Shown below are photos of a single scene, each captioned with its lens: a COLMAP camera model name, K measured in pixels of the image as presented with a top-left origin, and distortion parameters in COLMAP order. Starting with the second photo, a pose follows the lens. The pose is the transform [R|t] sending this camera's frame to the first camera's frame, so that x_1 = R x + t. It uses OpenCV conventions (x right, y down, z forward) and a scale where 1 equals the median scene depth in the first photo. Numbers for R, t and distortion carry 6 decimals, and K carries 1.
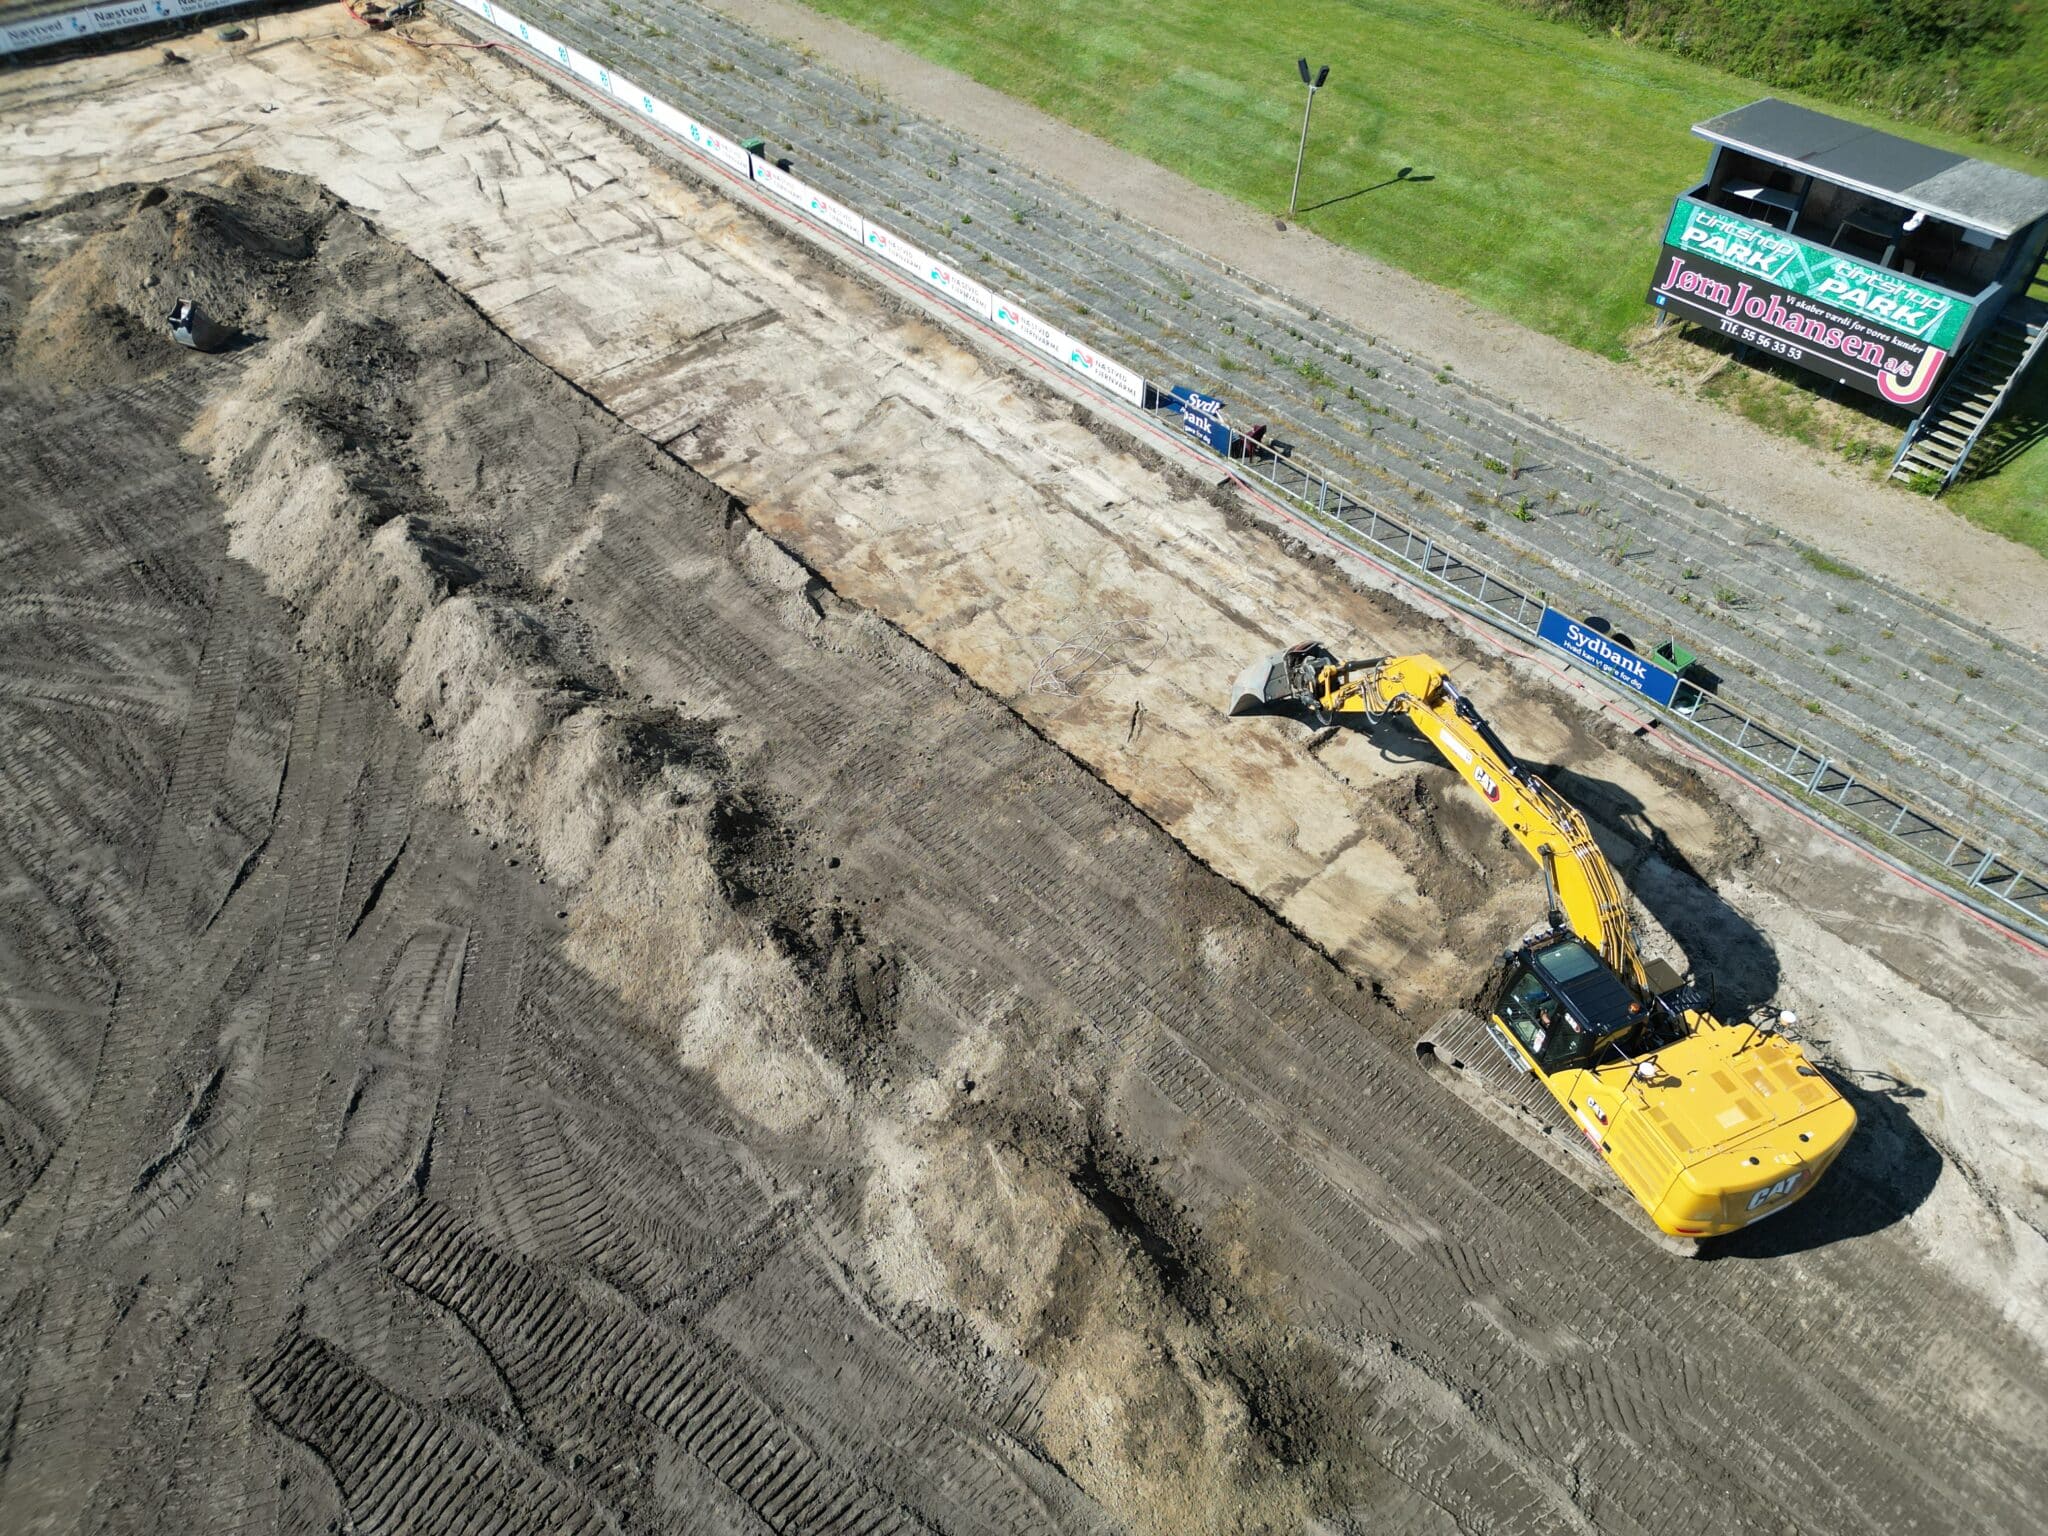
lens RADIAL K [[1443.1, 0, 1024.3], [0, 1443.1, 751.7], [0, 0, 1]] dist [0.080656, -0.084000]
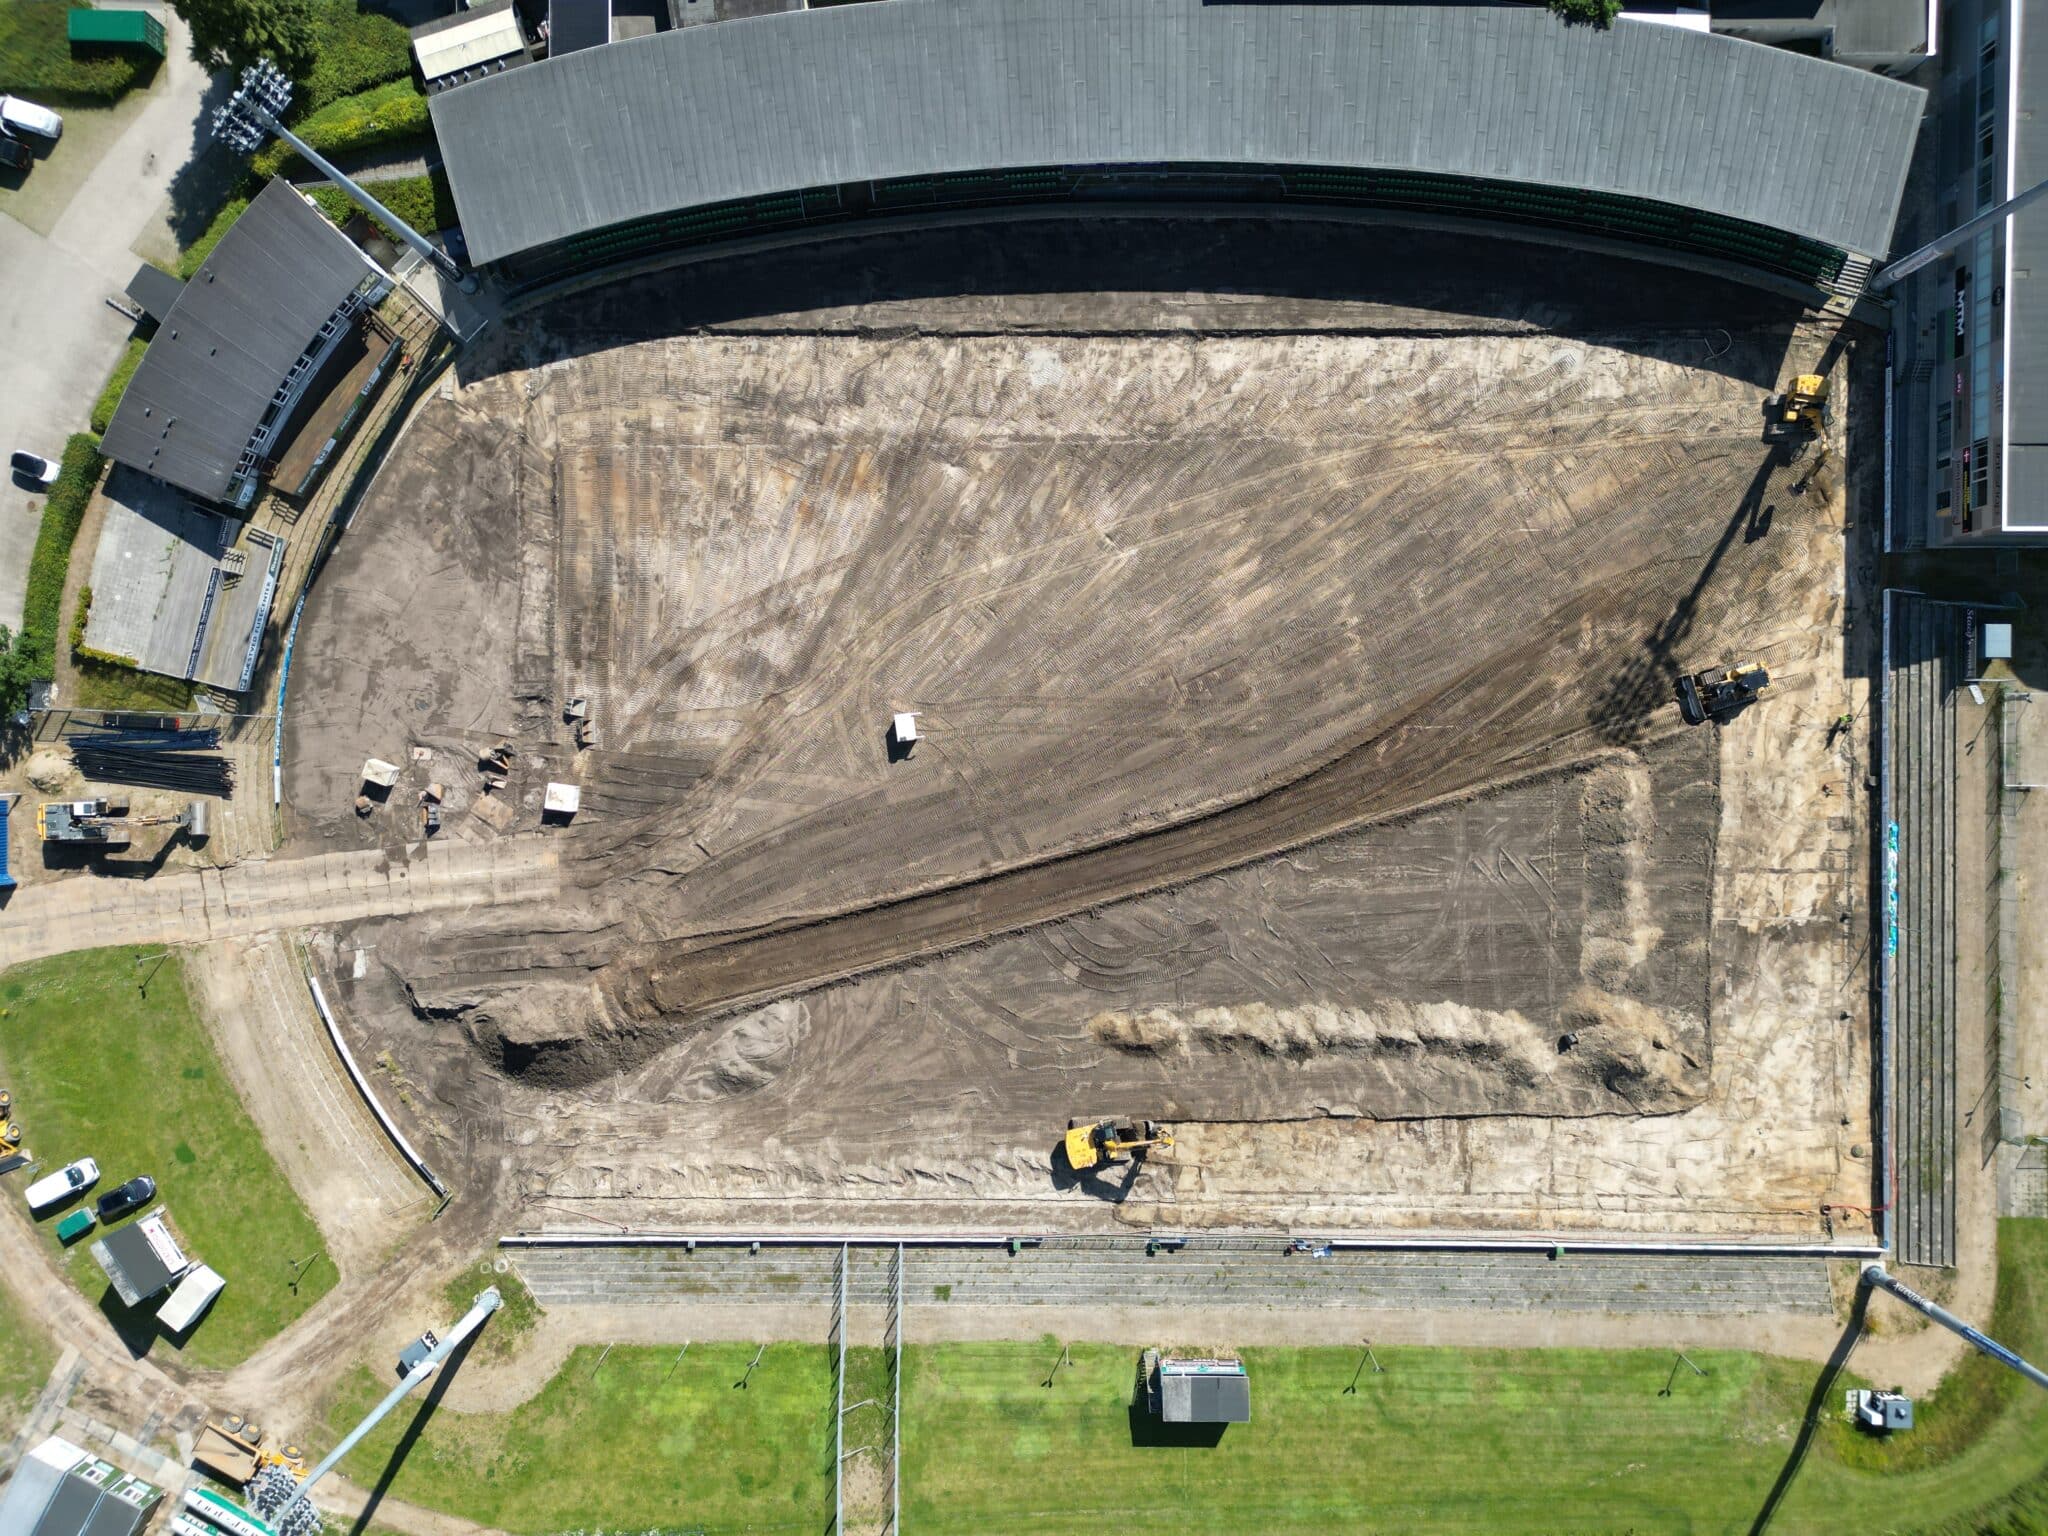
lens RADIAL K [[1457.1, 0, 1020.7], [0, 1457.1, 756.9], [0, 0, 1]] dist [0.062322, -0.060485]
pose [[-0.653931, 0.756384, 0.016059, -0.331328], [-0.525497, -0.469384, 0.709600, -1.687146], [0.544268, 0.455590, 0.704422, -2.164578]]
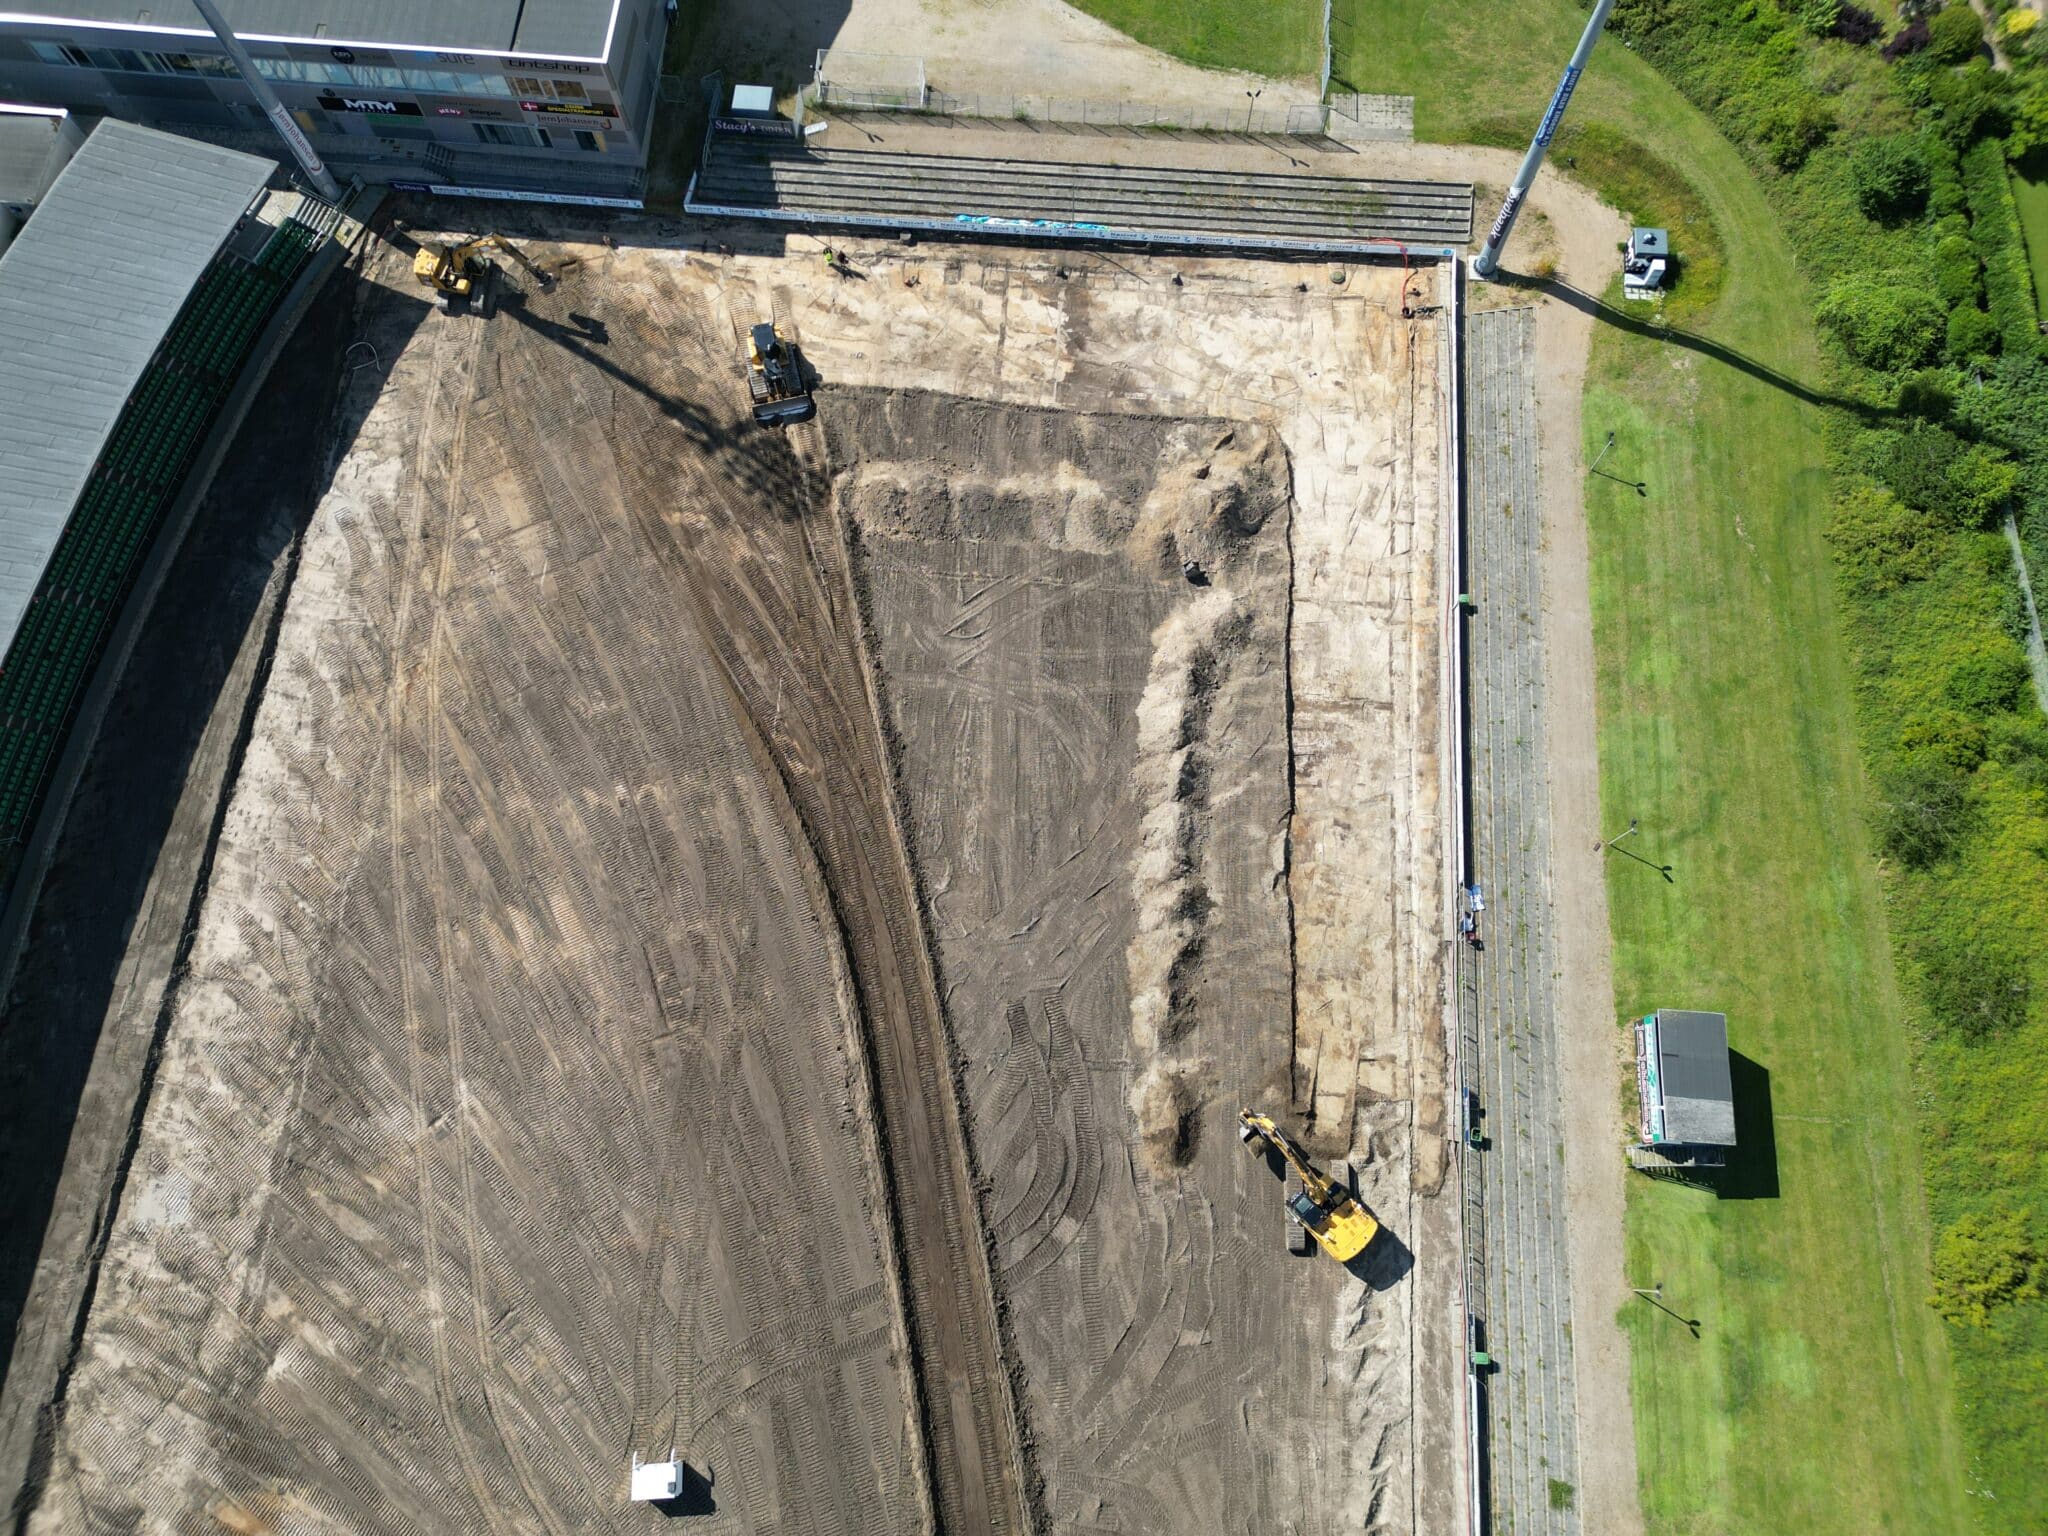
lens RADIAL K [[1443.1, 0, 1024.3], [0, 1443.1, 751.7], [0, 0, 1]] dist [0.080656, -0.084000]
pose [[0.701963, 0.672980, -0.233122, -0.006422], [-0.500627, 0.699055, 0.510584, -1.229394], [0.506577, -0.241704, 0.827622, -1.235298]]
